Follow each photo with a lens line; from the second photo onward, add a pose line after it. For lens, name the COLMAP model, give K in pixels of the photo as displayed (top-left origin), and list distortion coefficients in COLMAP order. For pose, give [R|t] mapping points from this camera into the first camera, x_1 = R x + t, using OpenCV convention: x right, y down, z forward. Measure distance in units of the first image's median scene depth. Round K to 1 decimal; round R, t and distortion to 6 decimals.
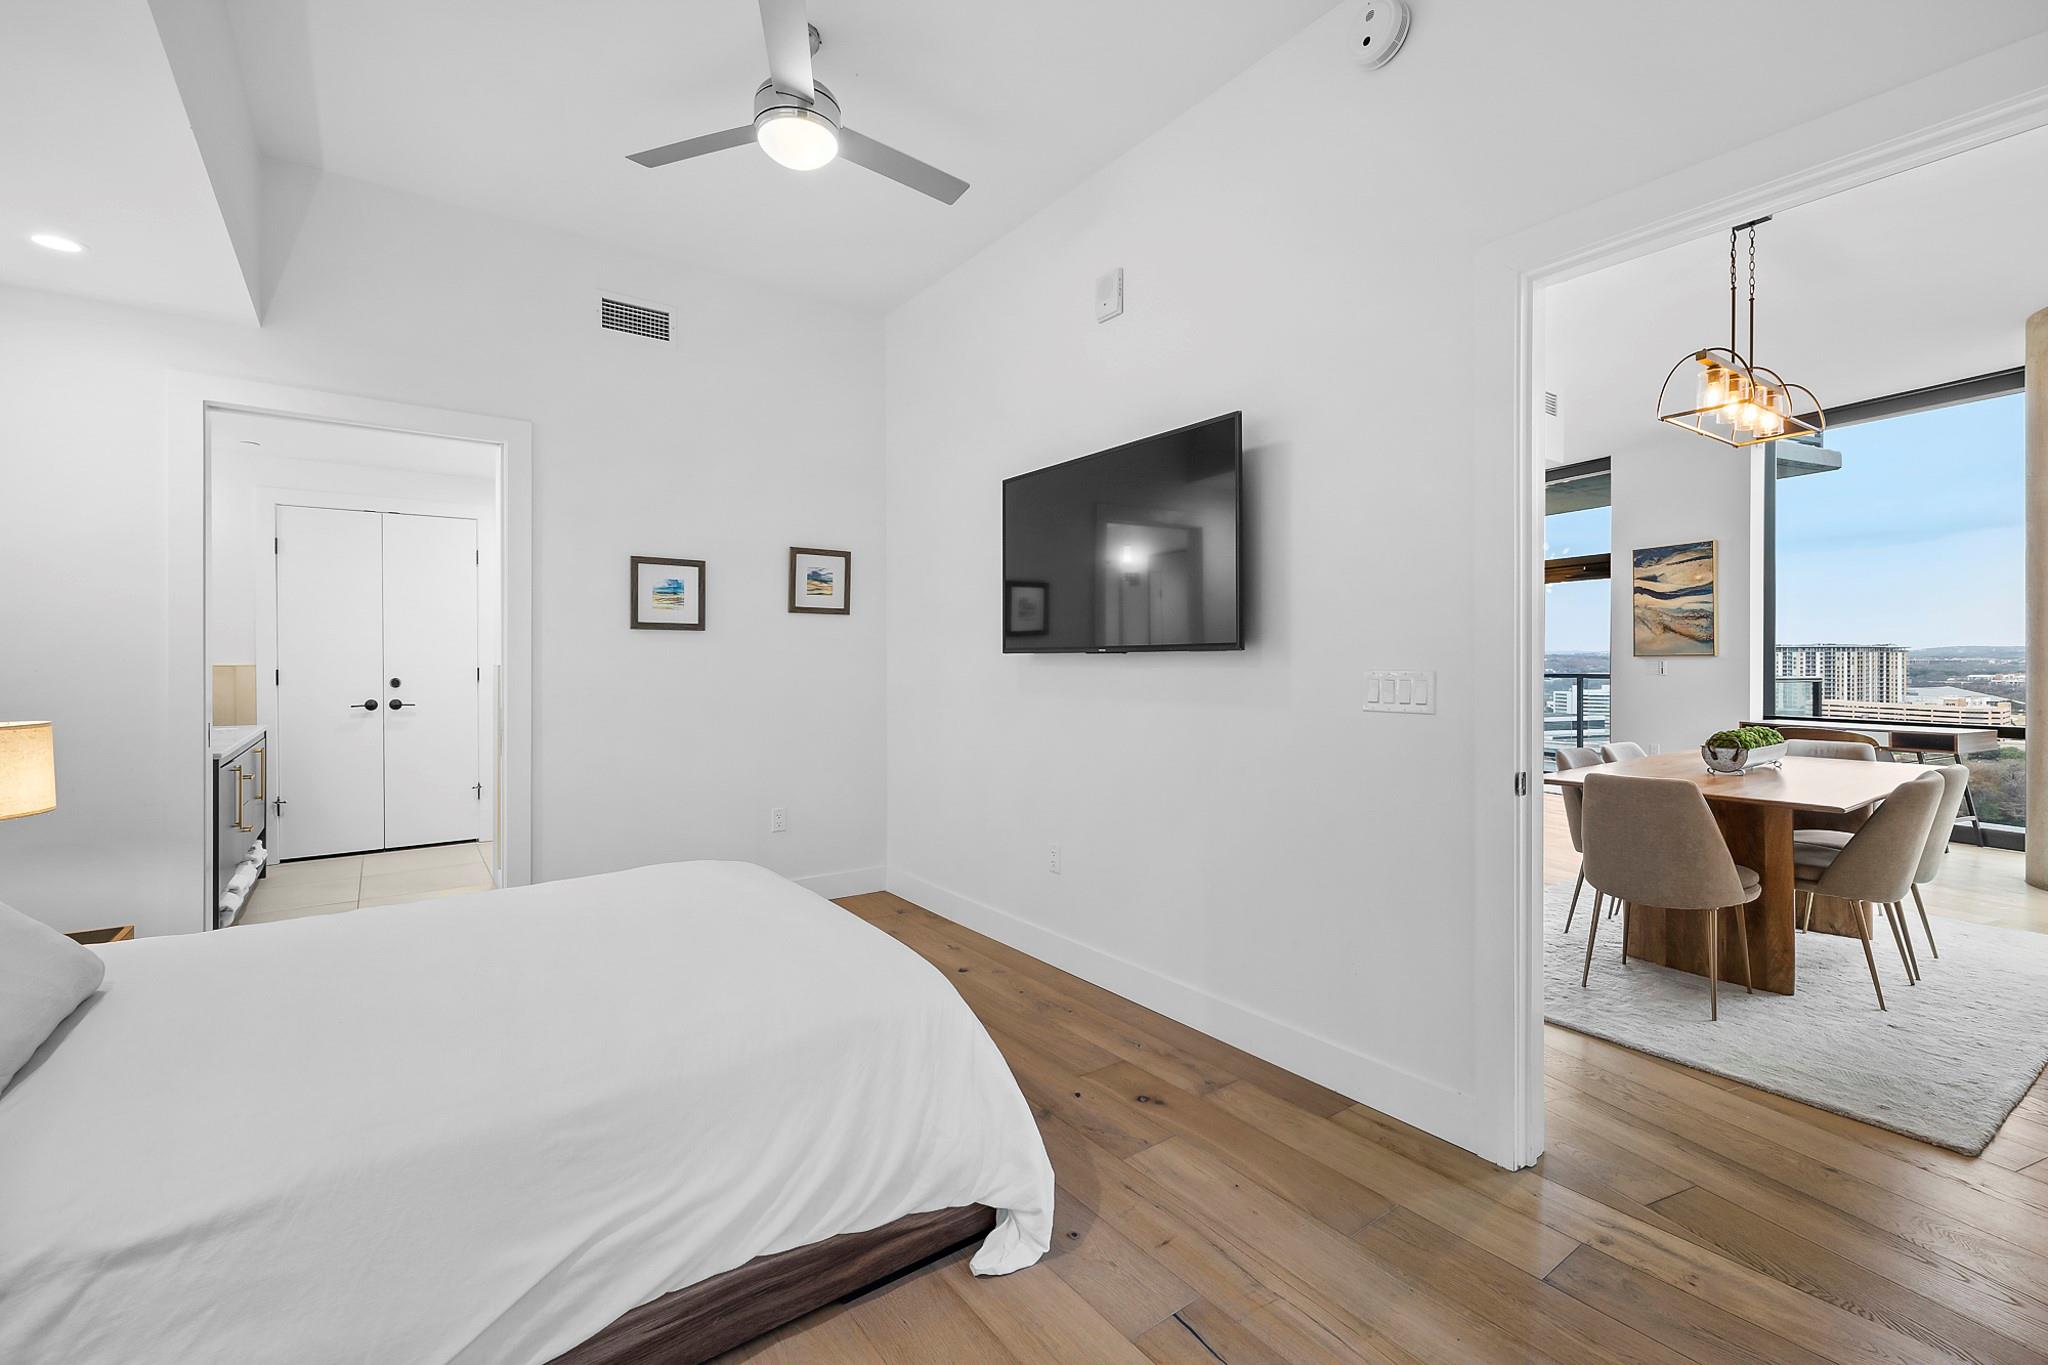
lens RADIAL K [[875.7, 0, 1009.1], [0, 875.7, 662.8], [0, 0, 1]] dist [-0.000957, 0.000076]
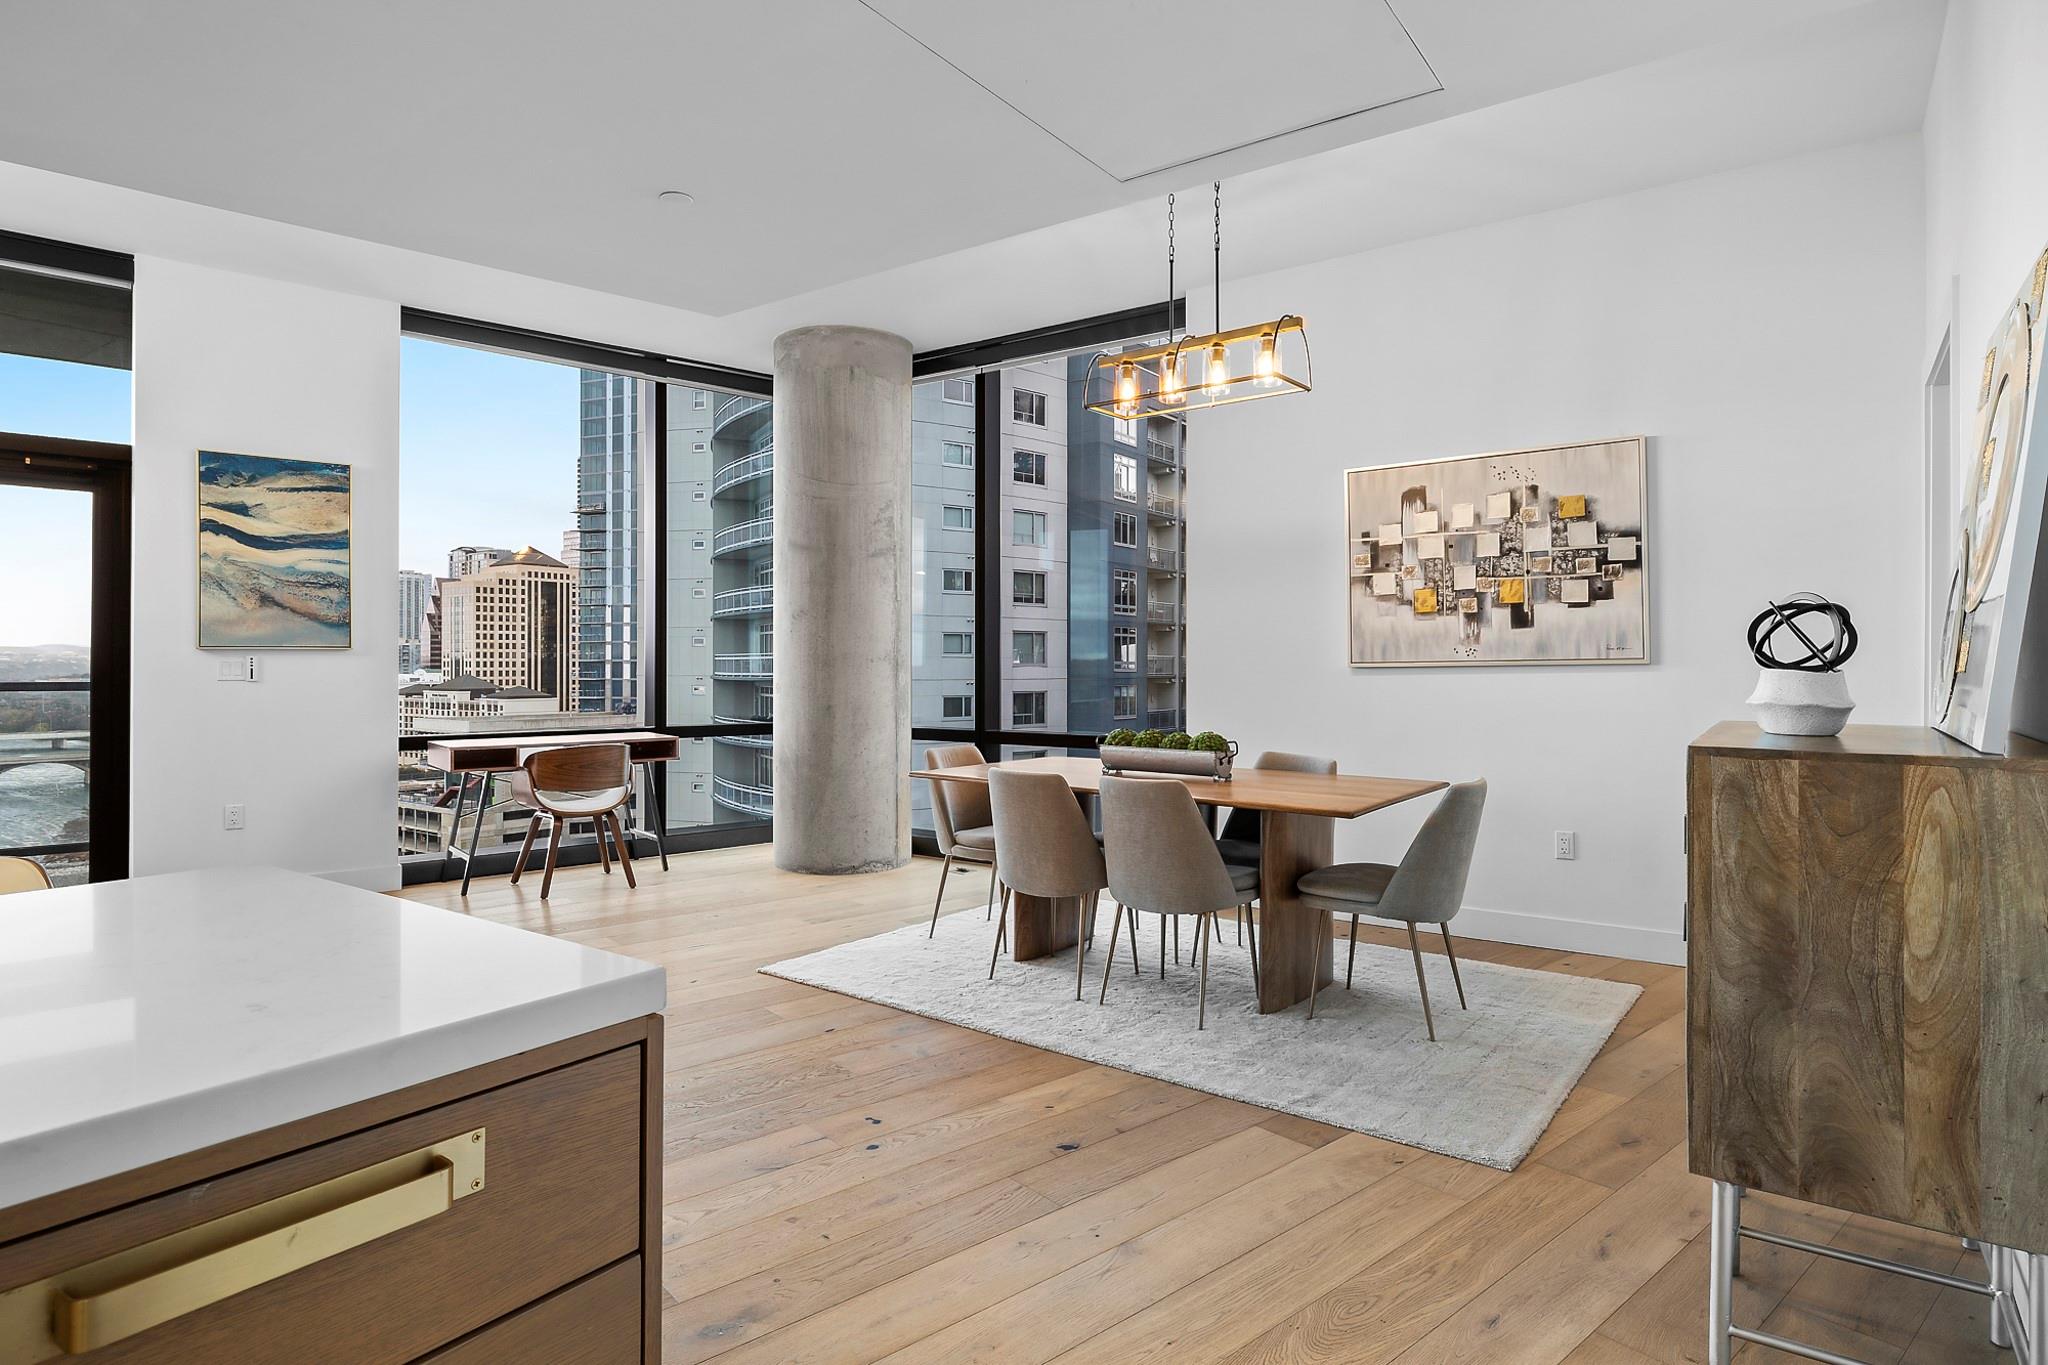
lens RADIAL K [[1111.6, 0, 1024.8], [0, 1111.6, 666.5], [0, 0, 1]] dist [-0.000853, -0.000694]
pose [[-0.323522, -0.002533, 0.946217, -0.105689], [0.000637, 0.999996, 0.002895, 0.002652], [-0.946220, 0.001539, -0.323519, 0.797377]]
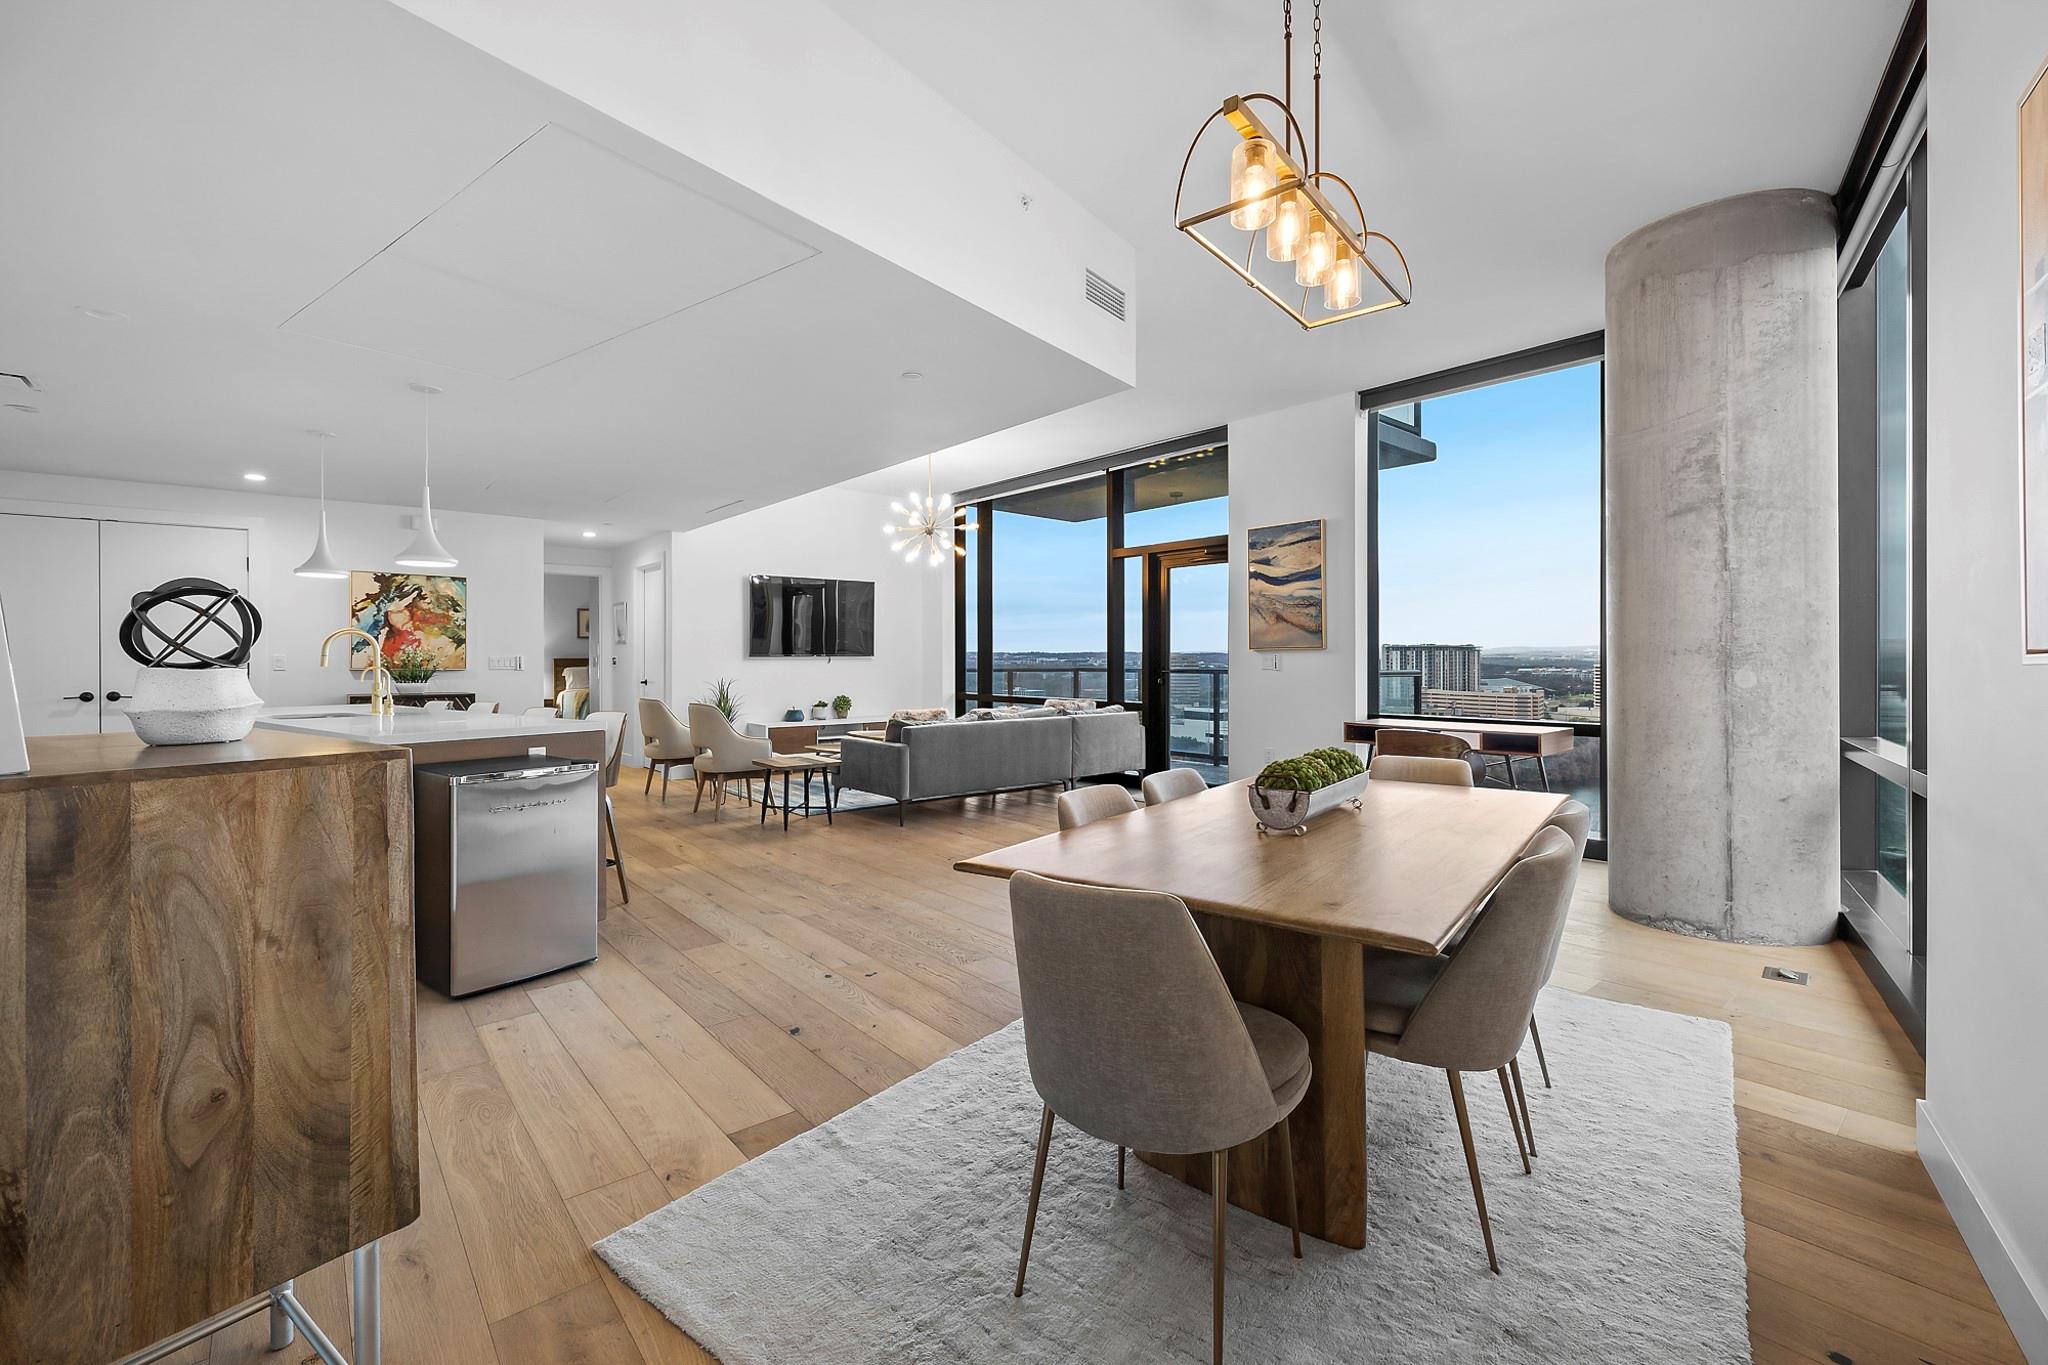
lens RADIAL K [[875.7, 0, 1018.9], [0, 875.7, 660.7], [0, 0, 1]] dist [-0.000957, 0.000076]
pose [[0.951371, -0.003152, 0.308031, 0.233787], [0.003506, 0.999994, -0.000597, 0.003968], [-0.308028, 0.001648, 0.951376, 0.243193]]
